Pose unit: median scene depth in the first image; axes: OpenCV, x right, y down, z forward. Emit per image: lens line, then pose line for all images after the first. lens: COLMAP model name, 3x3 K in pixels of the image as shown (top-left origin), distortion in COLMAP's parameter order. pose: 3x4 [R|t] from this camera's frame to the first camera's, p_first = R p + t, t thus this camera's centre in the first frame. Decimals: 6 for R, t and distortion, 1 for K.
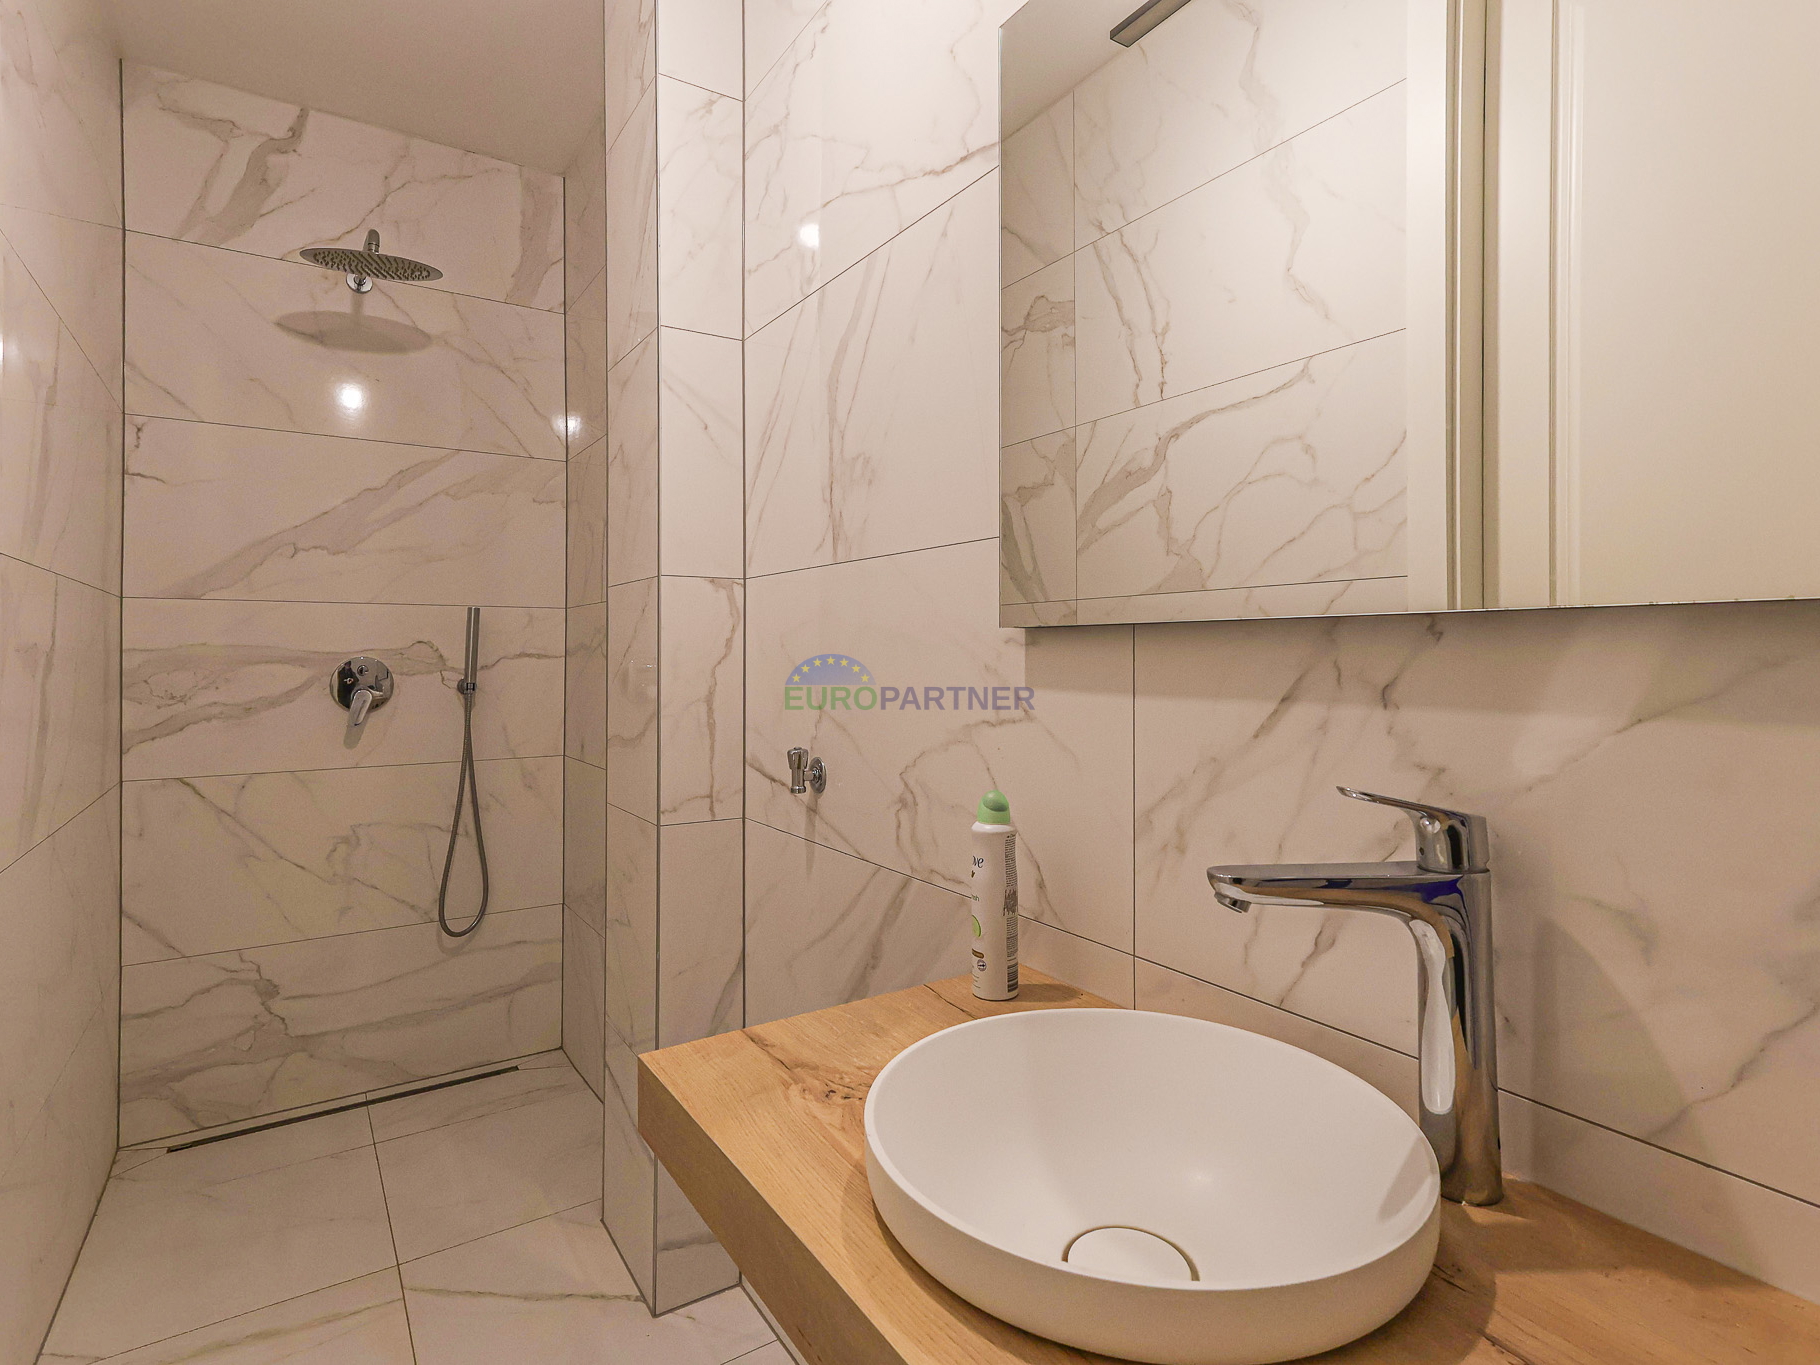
lens RADIAL K [[969.6, 0, 907.7], [0, 969.6, 646.3], [0, 0, 1]] dist [0.030795, 0.000190]
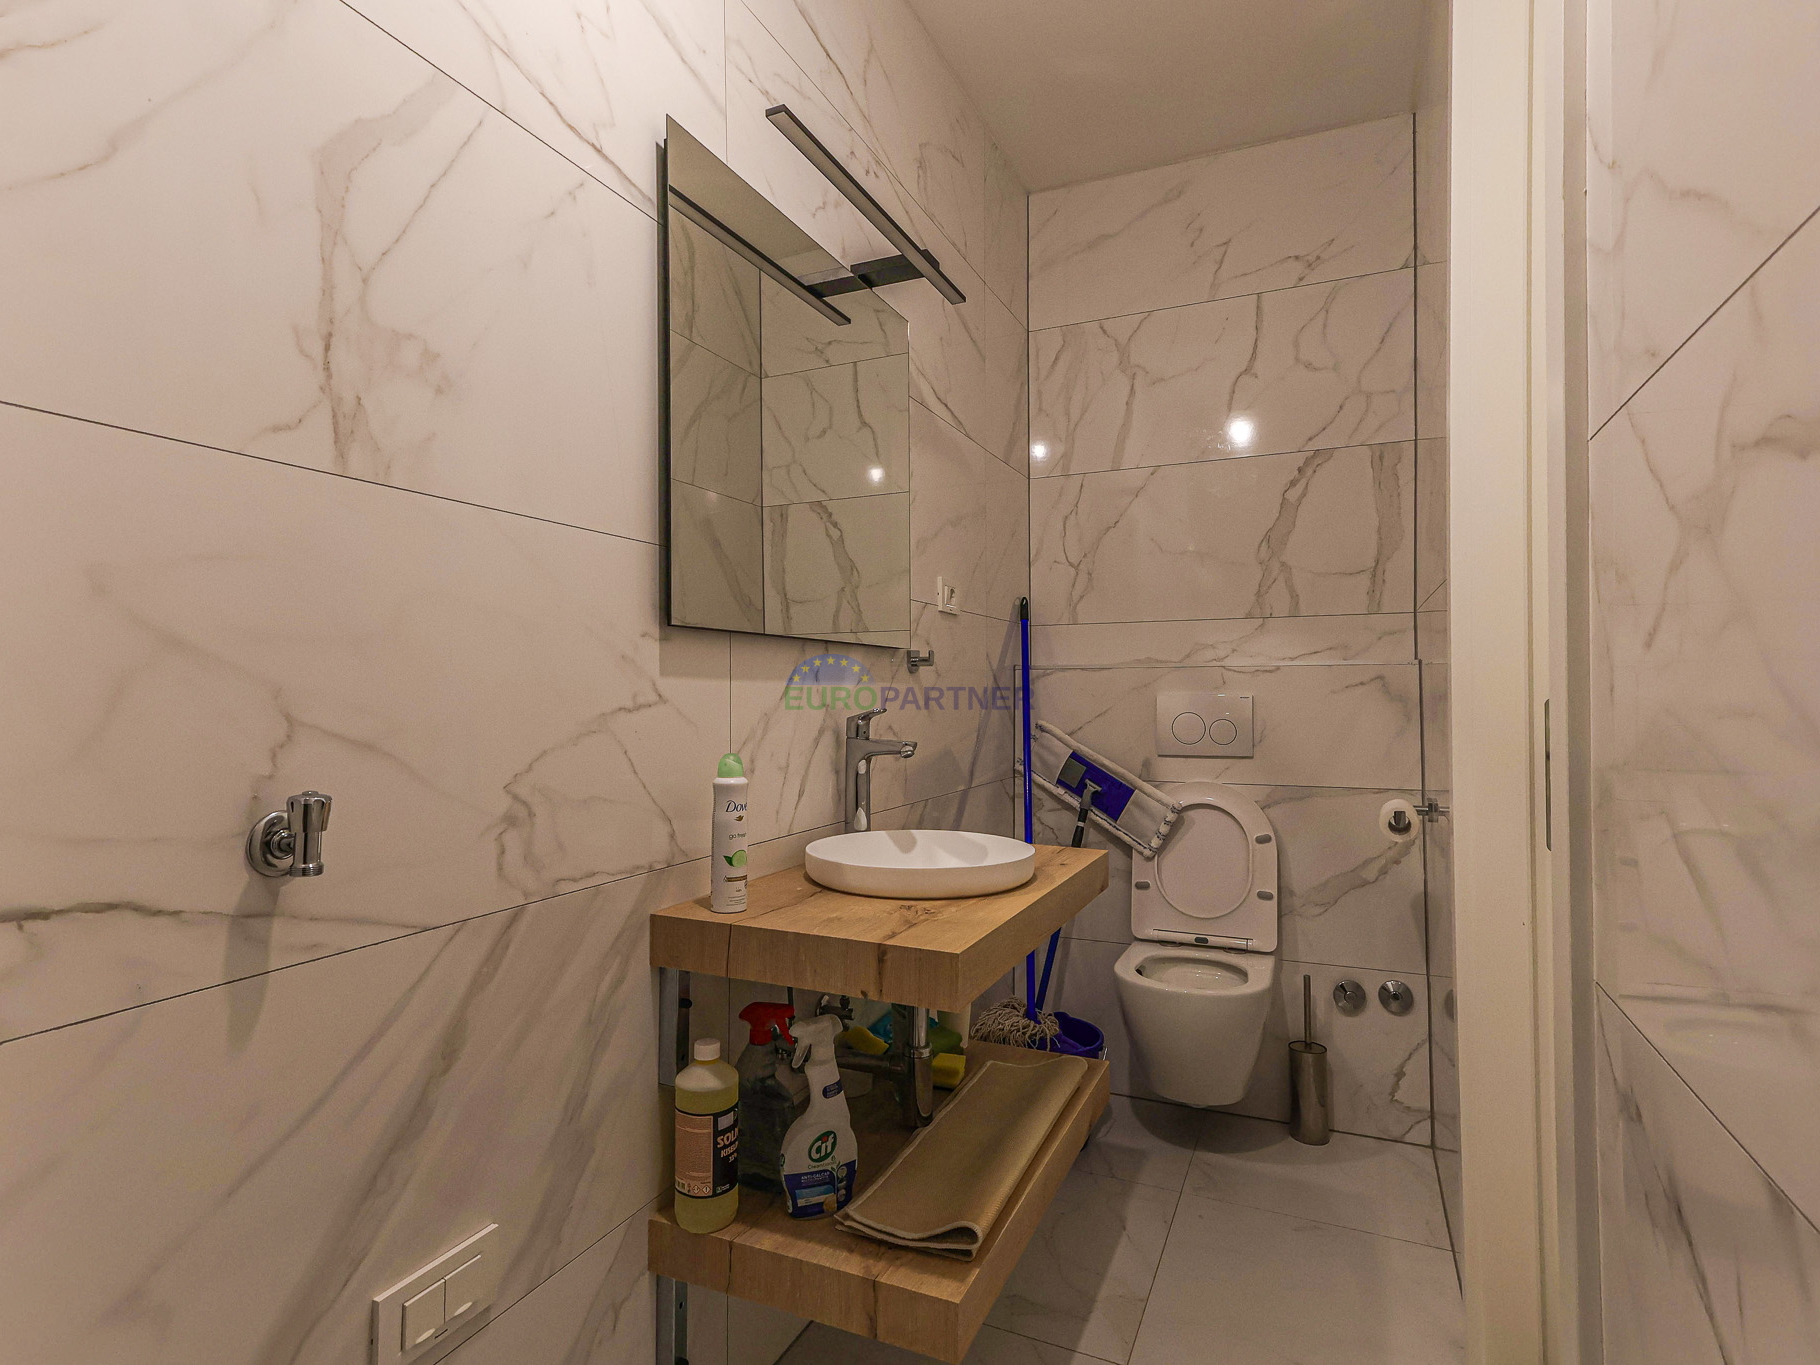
lens RADIAL K [[938.1, 0, 903.9], [0, 938.1, 682.7], [0, 0, 1]] dist [0.019840, 0.000172]
pose [[-0.538704, 0.012248, 0.842406, -0.854329], [-0.002525, 0.999866, -0.016152, 0.058222], [-0.842491, -0.010828, -0.538601, 1.158517]]
